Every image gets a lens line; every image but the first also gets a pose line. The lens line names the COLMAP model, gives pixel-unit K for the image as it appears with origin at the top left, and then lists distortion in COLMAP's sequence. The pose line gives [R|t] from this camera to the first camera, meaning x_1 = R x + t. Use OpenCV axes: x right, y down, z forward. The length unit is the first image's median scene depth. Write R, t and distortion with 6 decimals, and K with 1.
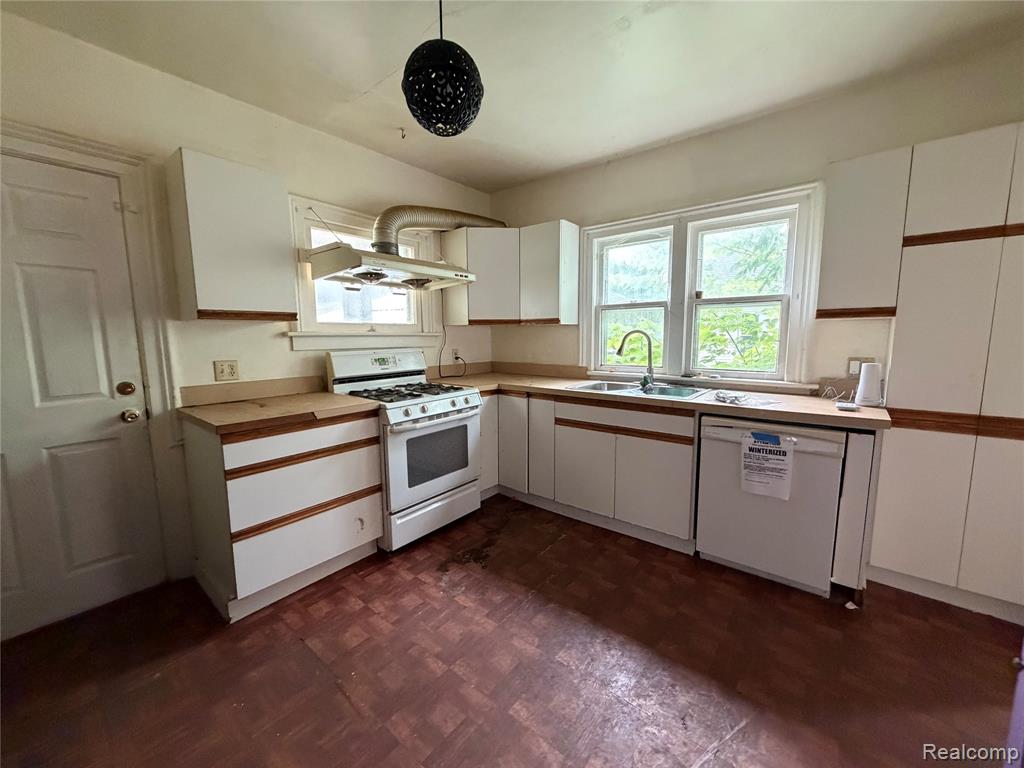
lens RADIAL K [[407.4, 0, 508.9], [0, 407.4, 384.6], [0, 0, 1]] dist [0.000584, -0.000049]
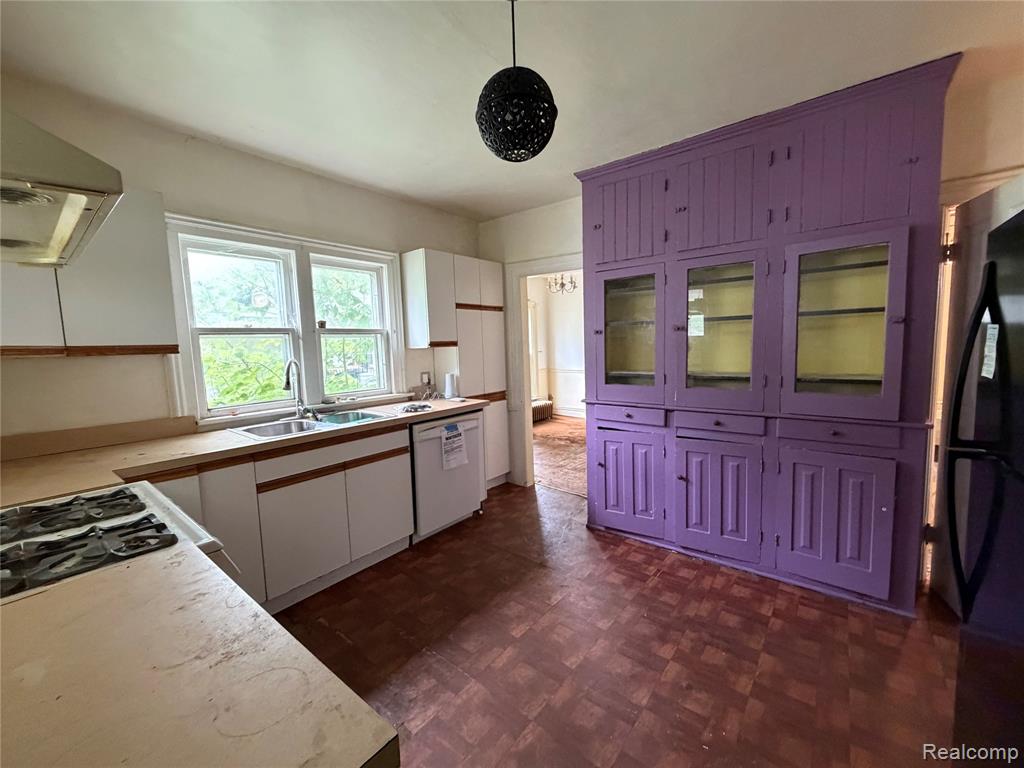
lens RADIAL K [[407.4, 0, 508.9], [0, 407.4, 384.6], [0, 0, 1]] dist [0.000584, -0.000049]
pose [[-0.000601, -0.086042, 0.996291, -0.704453], [0.157180, 0.983899, 0.085067, -0.098926], [-0.987570, 0.156648, 0.012933, 0.649804]]
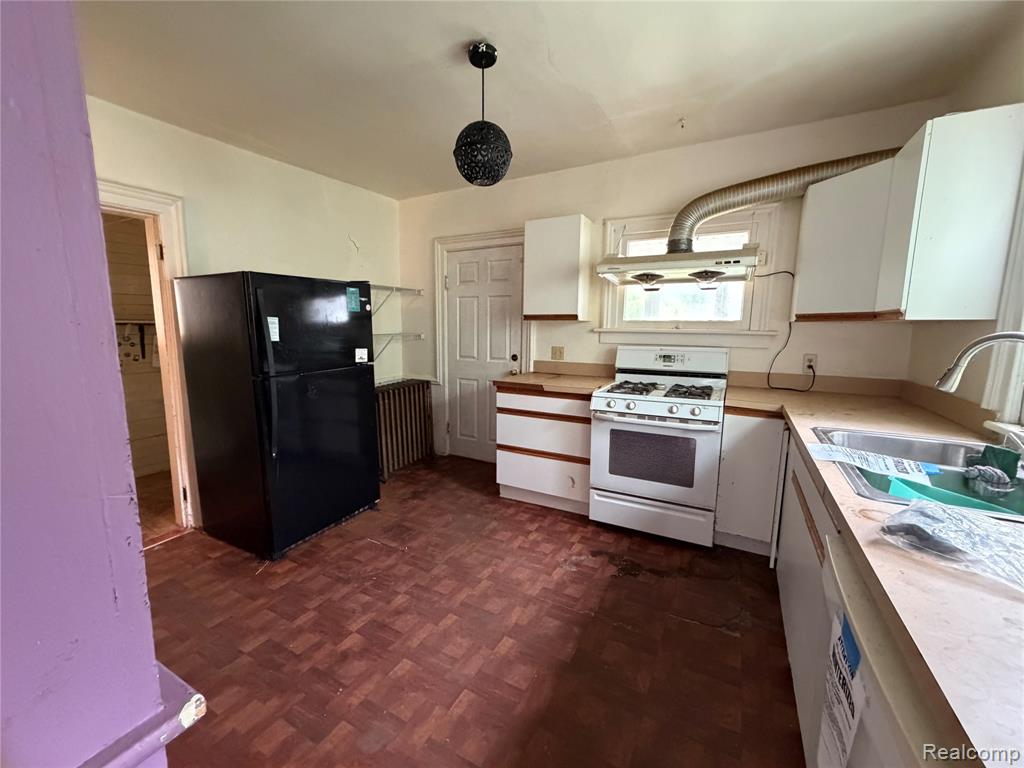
lens RADIAL K [[407.4, 0, 508.9], [0, 407.4, 384.6], [0, 0, 1]] dist [0.000584, -0.000049]
pose [[0.176990, 0.145185, -0.973445, 0.768379], [-0.132694, 0.983550, 0.122566, -0.080826], [0.975227, 0.107477, 0.193344, 0.528917]]
